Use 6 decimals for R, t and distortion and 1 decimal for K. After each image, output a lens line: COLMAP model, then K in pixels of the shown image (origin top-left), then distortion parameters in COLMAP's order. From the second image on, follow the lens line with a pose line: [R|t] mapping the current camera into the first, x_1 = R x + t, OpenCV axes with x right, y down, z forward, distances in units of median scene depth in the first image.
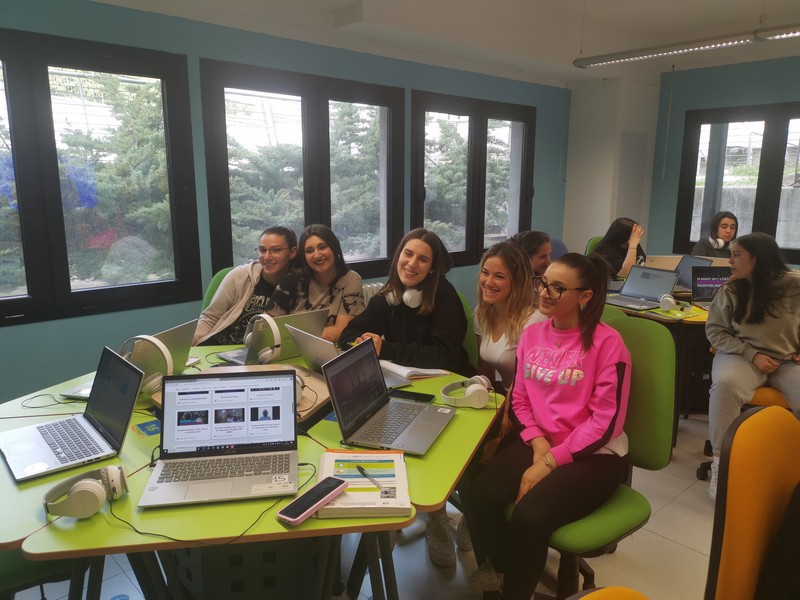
lens RADIAL K [[613.8, 0, 402.8], [0, 613.8, 299.0], [0, 0, 1]] dist [0.044187, -0.014684]
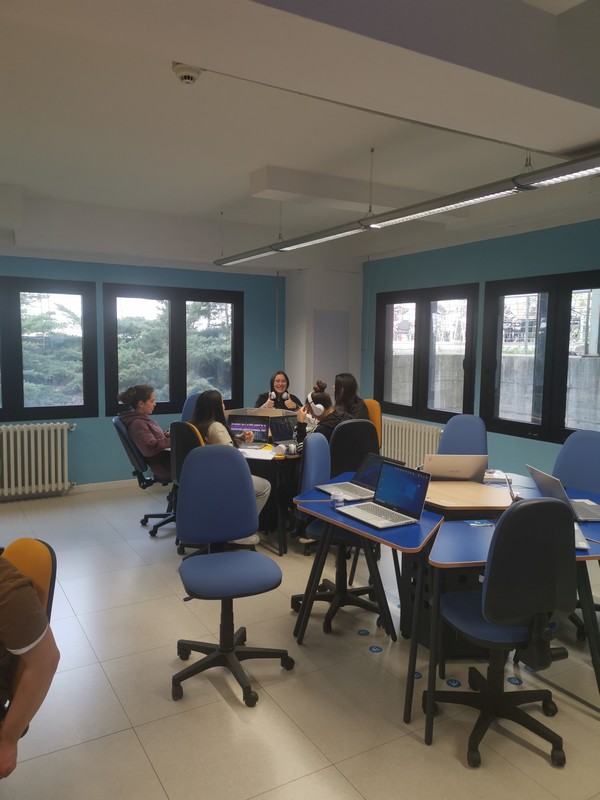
lens RADIAL K [[613.8, 0, 302.6], [0, 613.8, 398.4], [0, 0, 1]] dist [0.044187, -0.014684]
pose [[0.977567, 0.023620, -0.209298, 0.628281], [-0.045666, 0.993824, -0.101136, 0.030520], [0.205617, 0.108425, 0.972608, -0.186500]]
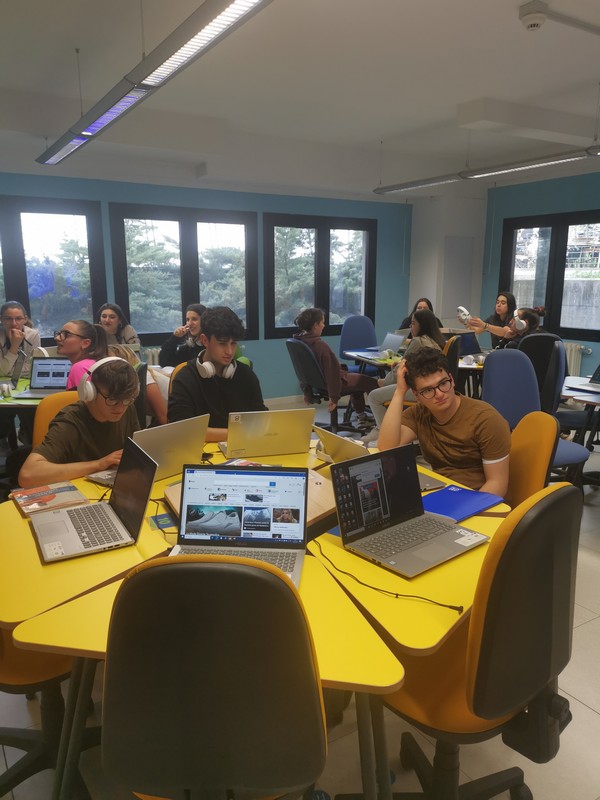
lens RADIAL K [[613.8, 0, 297.6], [0, 613.8, 402.6], [0, 0, 1]] dist [0.044187, -0.014684]
pose [[0.979855, 0.036977, -0.196259, 0.336094], [-0.034162, 0.999259, 0.017708, 0.069127], [0.196769, -0.010647, 0.980392, -0.353619]]
